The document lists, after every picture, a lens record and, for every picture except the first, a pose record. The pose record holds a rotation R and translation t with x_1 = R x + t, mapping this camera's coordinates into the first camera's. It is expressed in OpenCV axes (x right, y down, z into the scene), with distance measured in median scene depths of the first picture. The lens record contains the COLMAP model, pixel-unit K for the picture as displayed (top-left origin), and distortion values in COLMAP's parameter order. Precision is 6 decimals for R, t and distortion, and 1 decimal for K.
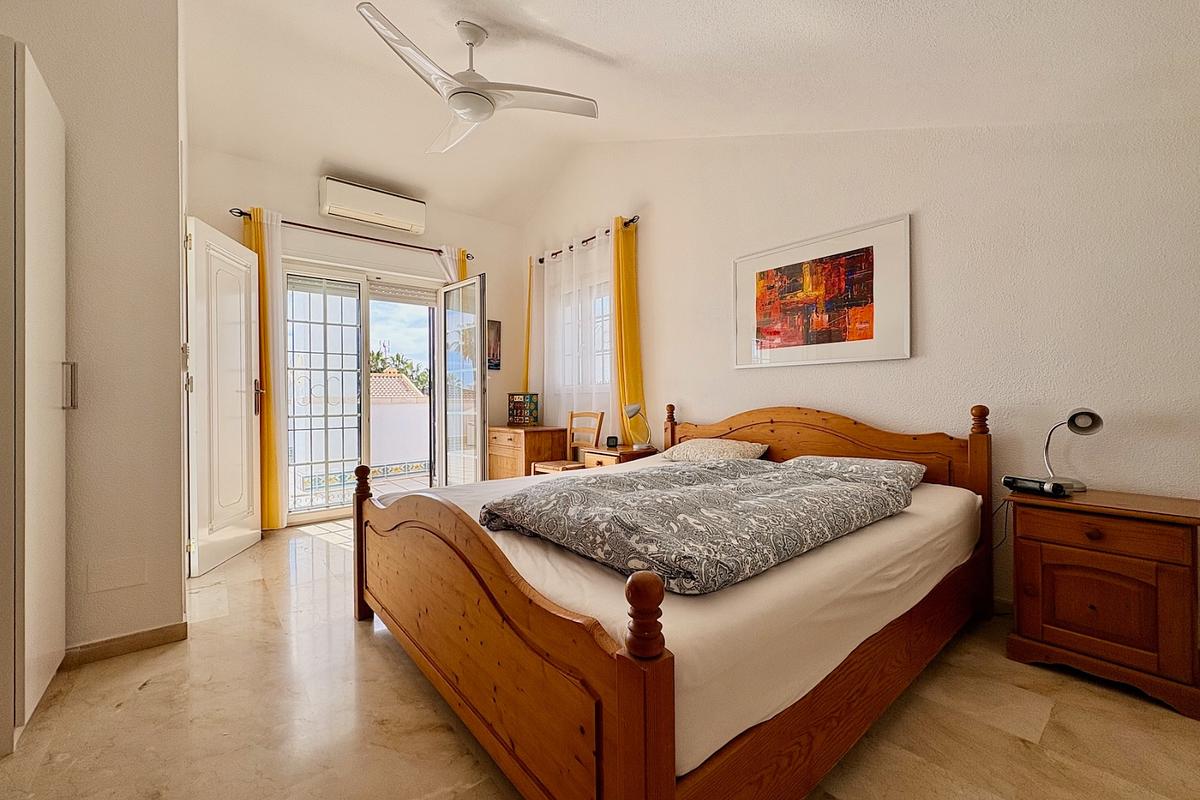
lens RADIAL K [[476.8, 0, 600.0], [0, 476.8, 400.0], [0, 0, 1]] dist [-0.000052, 0.001046]
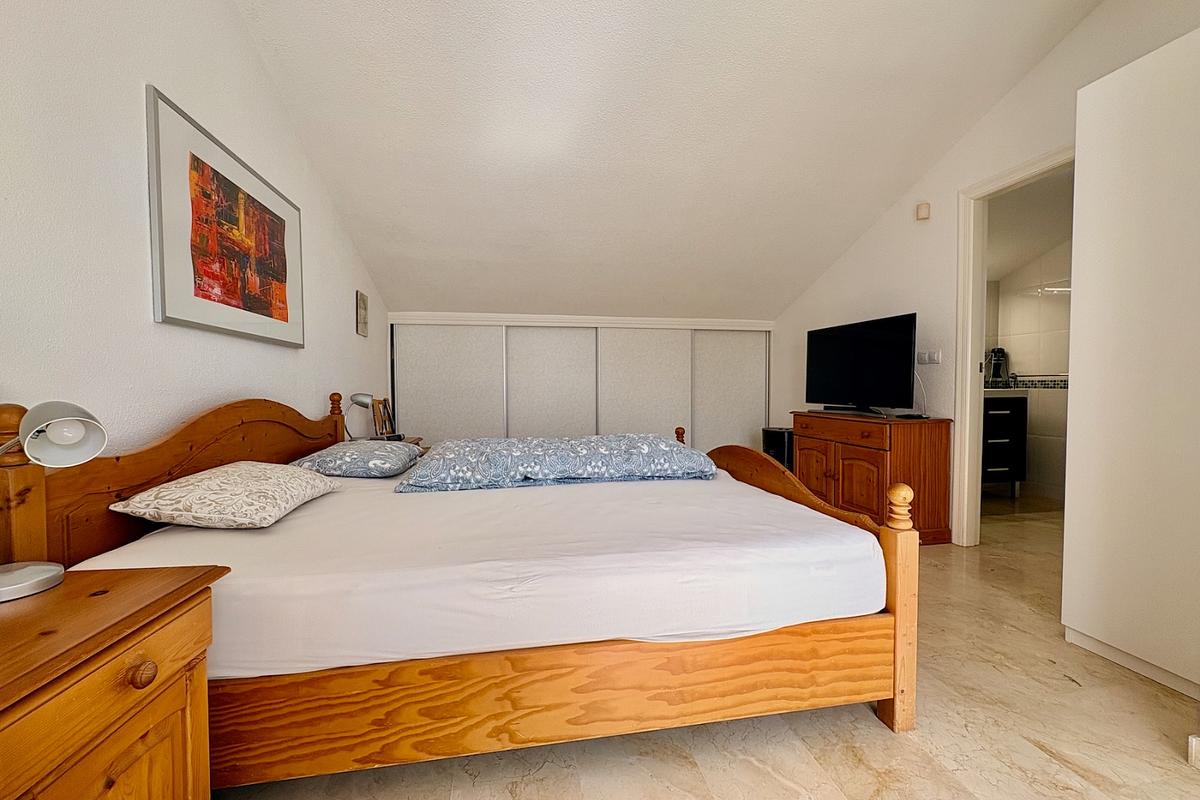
lens RADIAL K [[476.8, 0, 600.0], [0, 476.8, 400.0], [0, 0, 1]] dist [-0.000052, 0.001046]
pose [[-0.863814, -0.001605, 0.503808, -0.355084], [0.012344, 0.999627, 0.024348, 0.005488], [-0.503659, 0.027251, -0.863473, 1.290846]]
